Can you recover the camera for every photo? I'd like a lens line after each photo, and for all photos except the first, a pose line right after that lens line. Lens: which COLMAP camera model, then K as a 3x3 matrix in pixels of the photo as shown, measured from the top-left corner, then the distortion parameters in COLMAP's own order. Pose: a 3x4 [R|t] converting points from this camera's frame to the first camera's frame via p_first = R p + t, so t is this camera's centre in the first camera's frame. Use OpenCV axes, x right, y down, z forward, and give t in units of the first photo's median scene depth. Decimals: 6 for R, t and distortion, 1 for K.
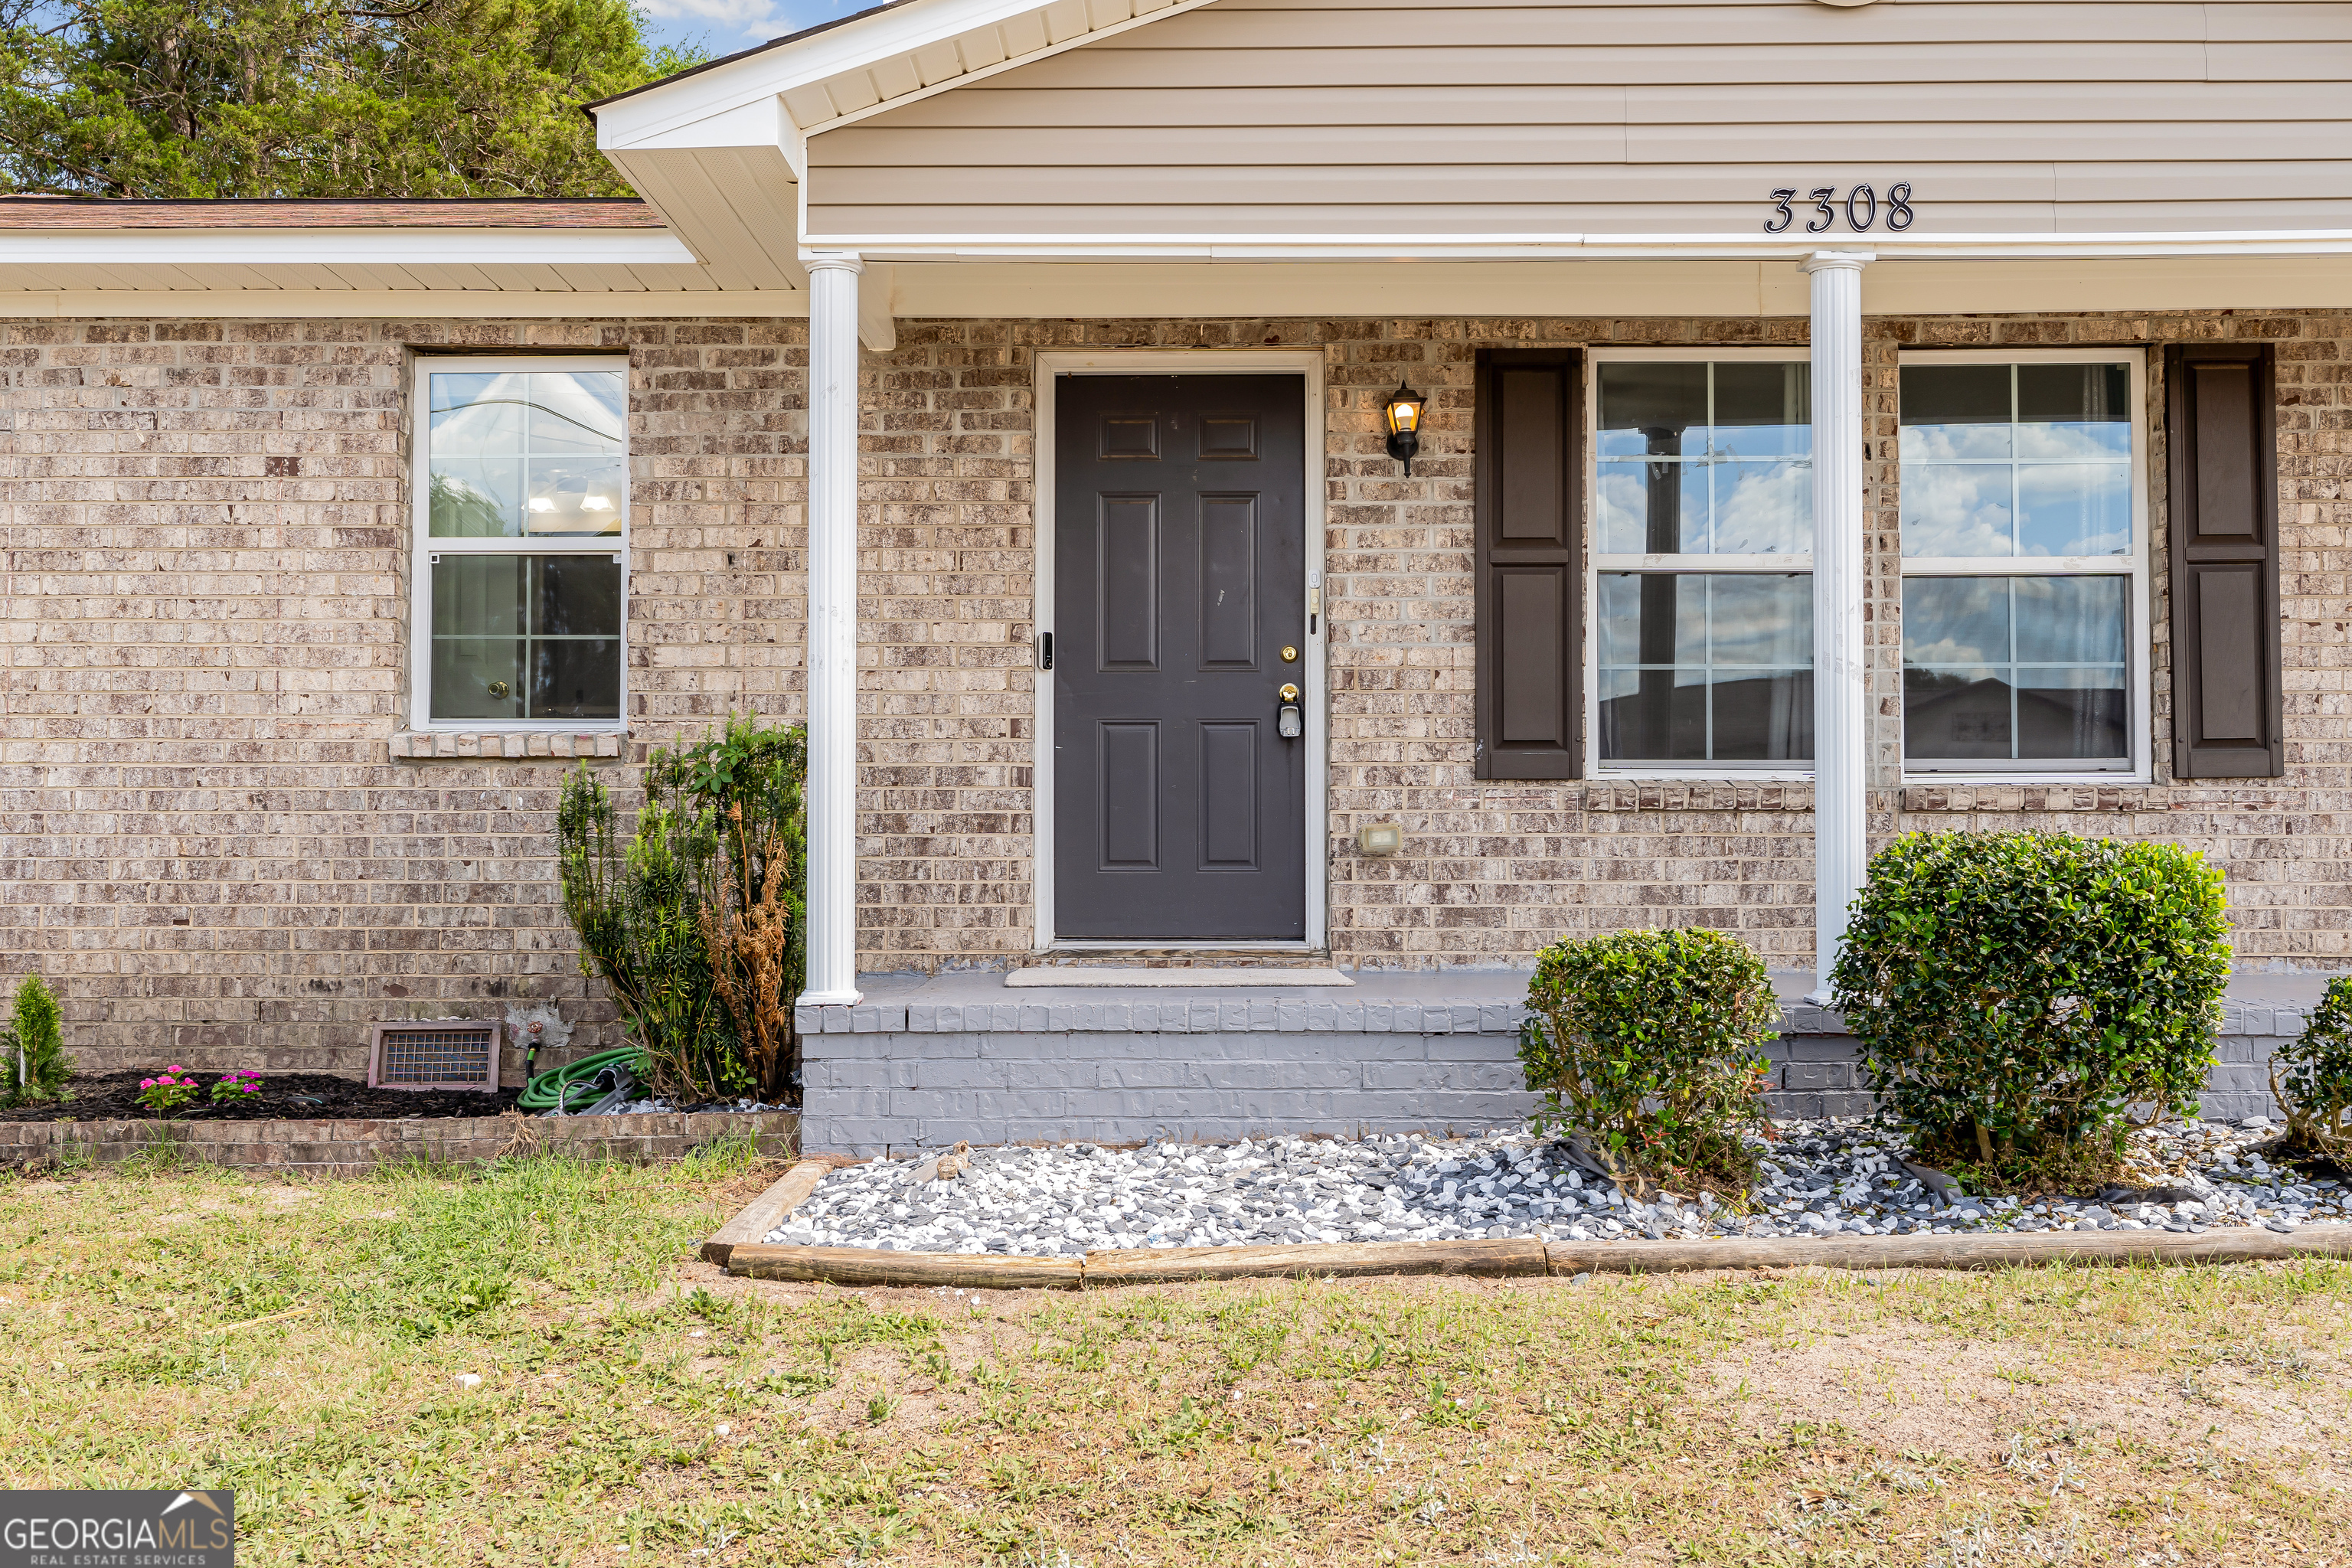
lens RADIAL K [[1930.3, 0, 1185.5], [0, 1930.3, 792.8], [0, 0, 1]] dist [-0.000347, 0.007103]
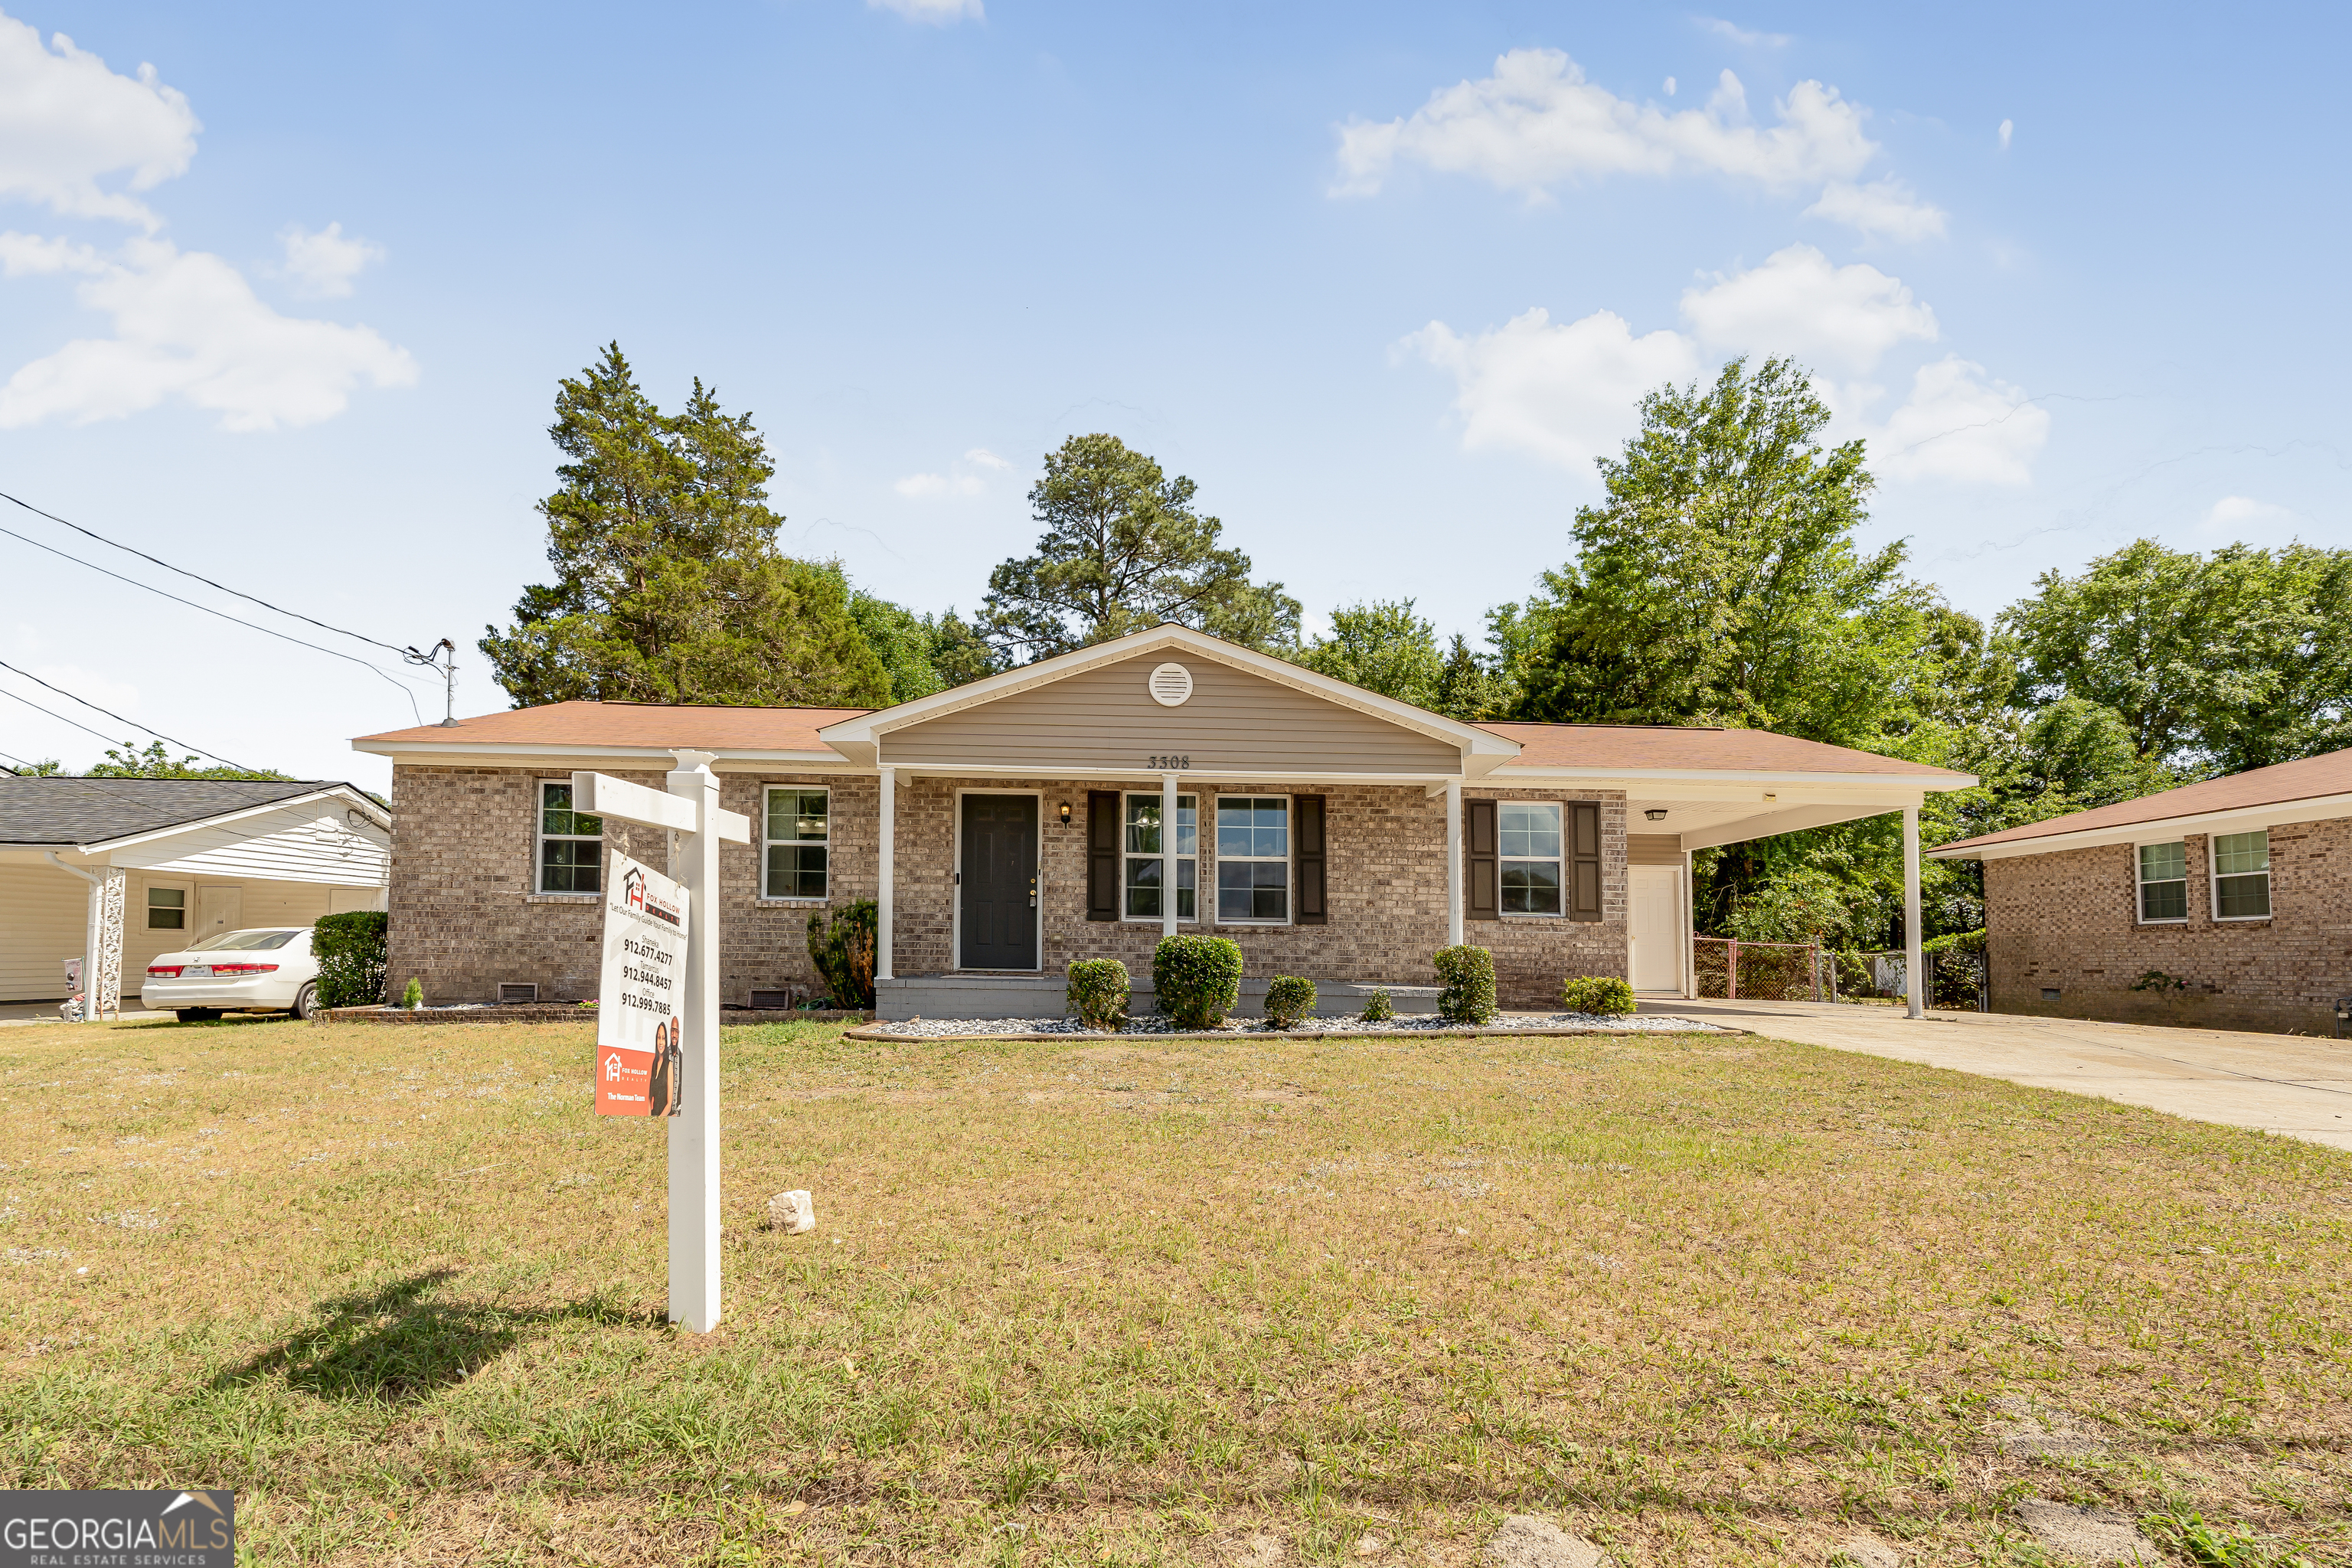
lens RADIAL K [[1042.2, 0, 1173.8], [0, 1042.2, 961.3], [0, 0, 1]] dist [-0.005097, -0.000002]
pose [[0.999381, 0.017787, 0.030336, 0.246239], [-0.018533, 0.999529, 0.024461, 0.016459], [-0.029887, -0.025008, 0.999240, -0.790415]]
